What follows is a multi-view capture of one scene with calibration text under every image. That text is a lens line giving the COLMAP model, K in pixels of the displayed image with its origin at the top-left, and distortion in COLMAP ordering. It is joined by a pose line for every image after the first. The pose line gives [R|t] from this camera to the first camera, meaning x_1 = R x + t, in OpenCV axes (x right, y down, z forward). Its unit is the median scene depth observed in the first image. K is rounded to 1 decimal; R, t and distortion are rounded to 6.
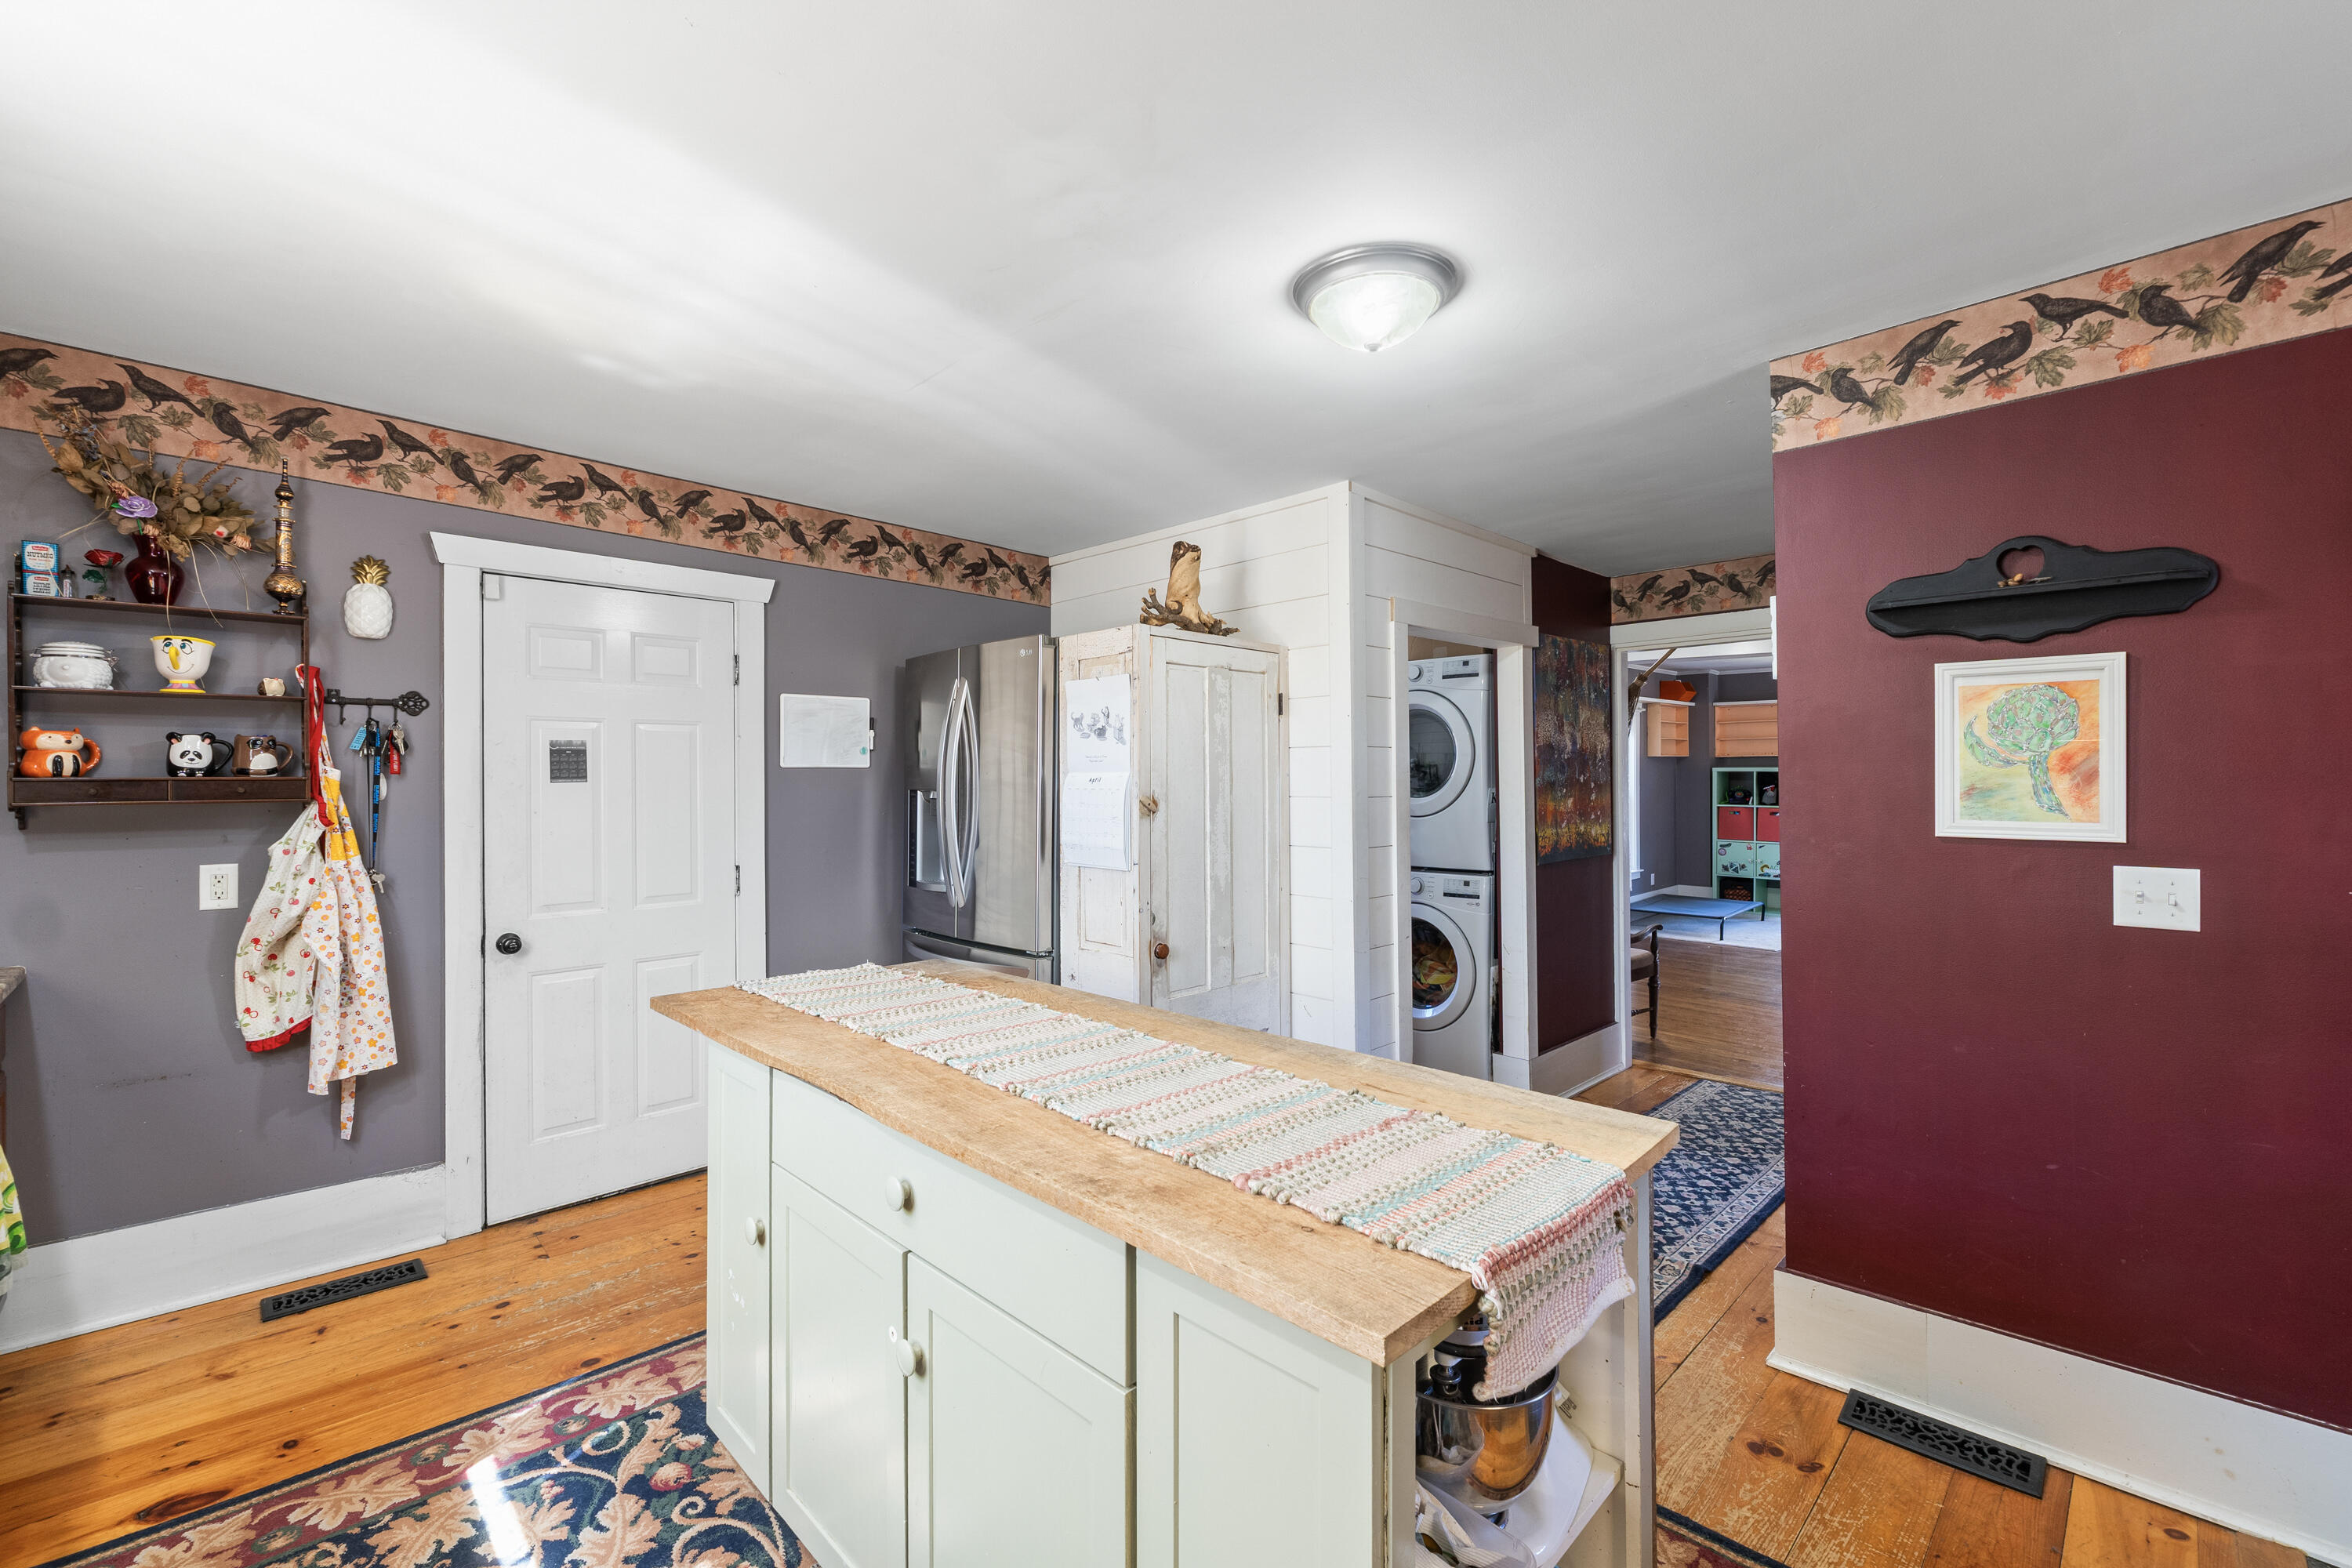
lens RADIAL K [[984.7, 0, 1165.5], [0, 984.7, 773.4], [0, 0, 1]] dist [-0.010880, 0.000263]
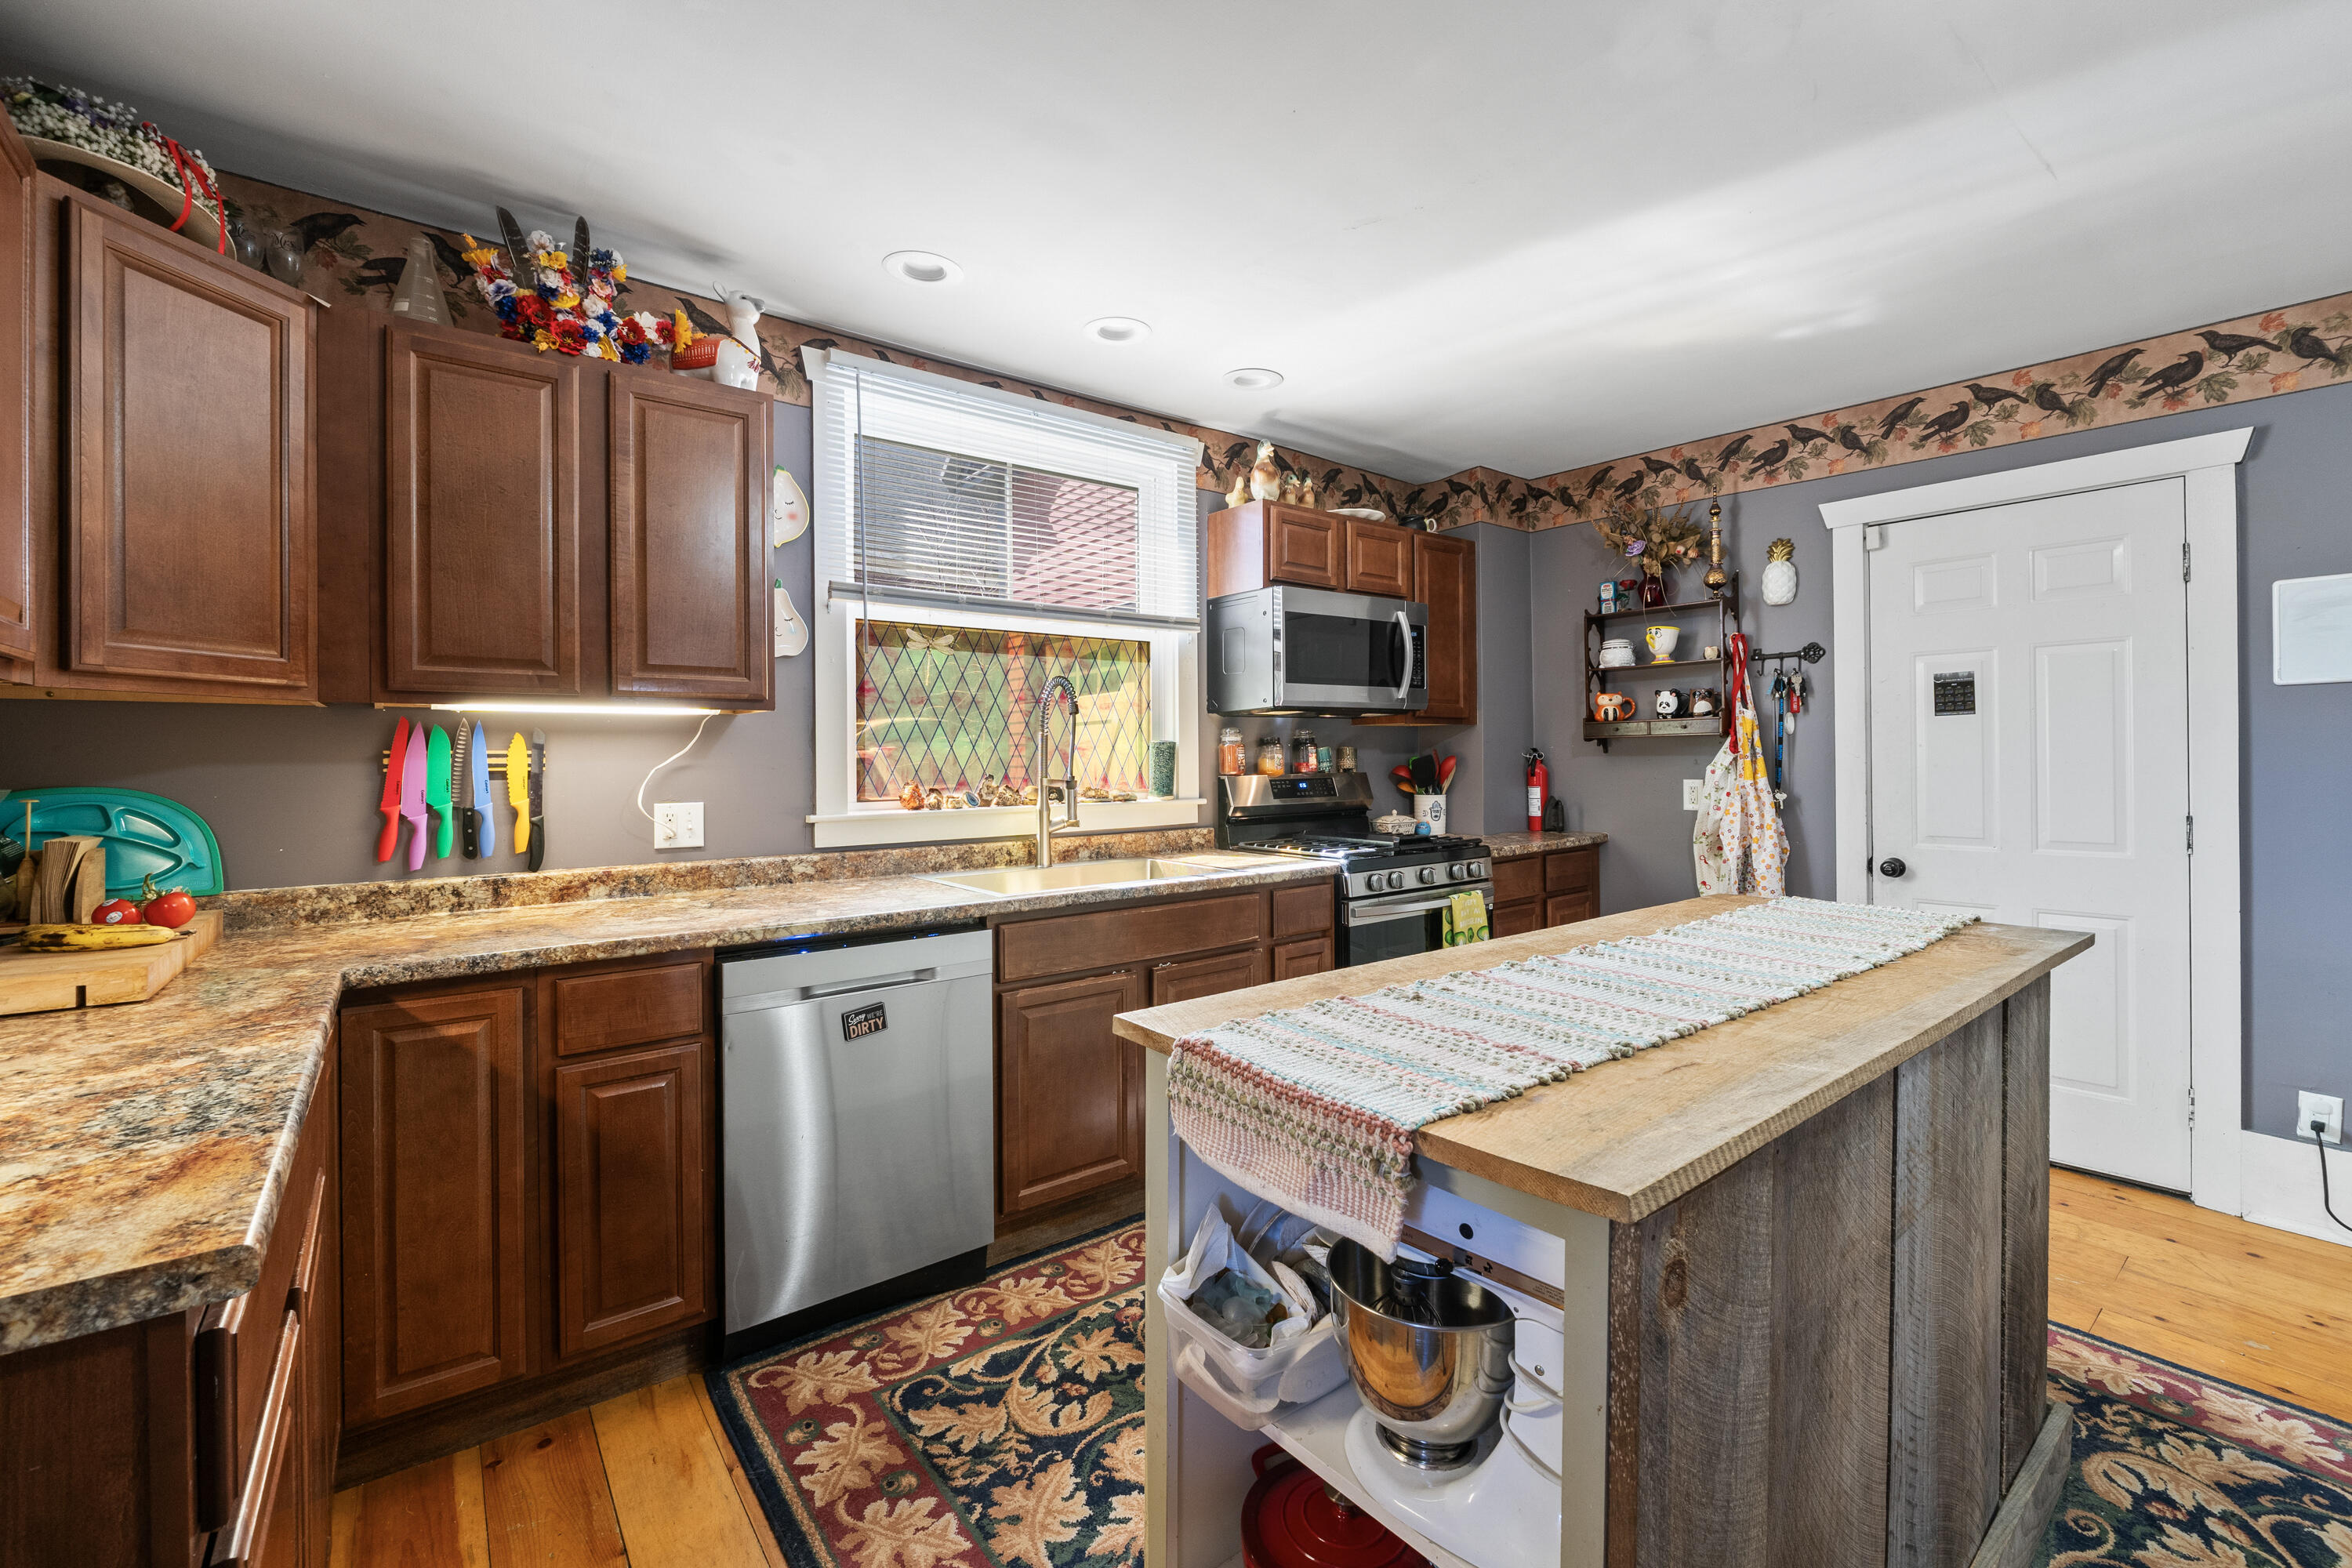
lens RADIAL K [[984.7, 0, 1165.9], [0, 984.7, 755.4], [0, 0, 1]] dist [-0.010880, 0.000263]
pose [[-0.116682, 0.000840, -0.993169, 0.560368], [0.015570, 0.999878, -0.000984, 0.046714], [0.993047, -0.015579, -0.116681, 0.392493]]
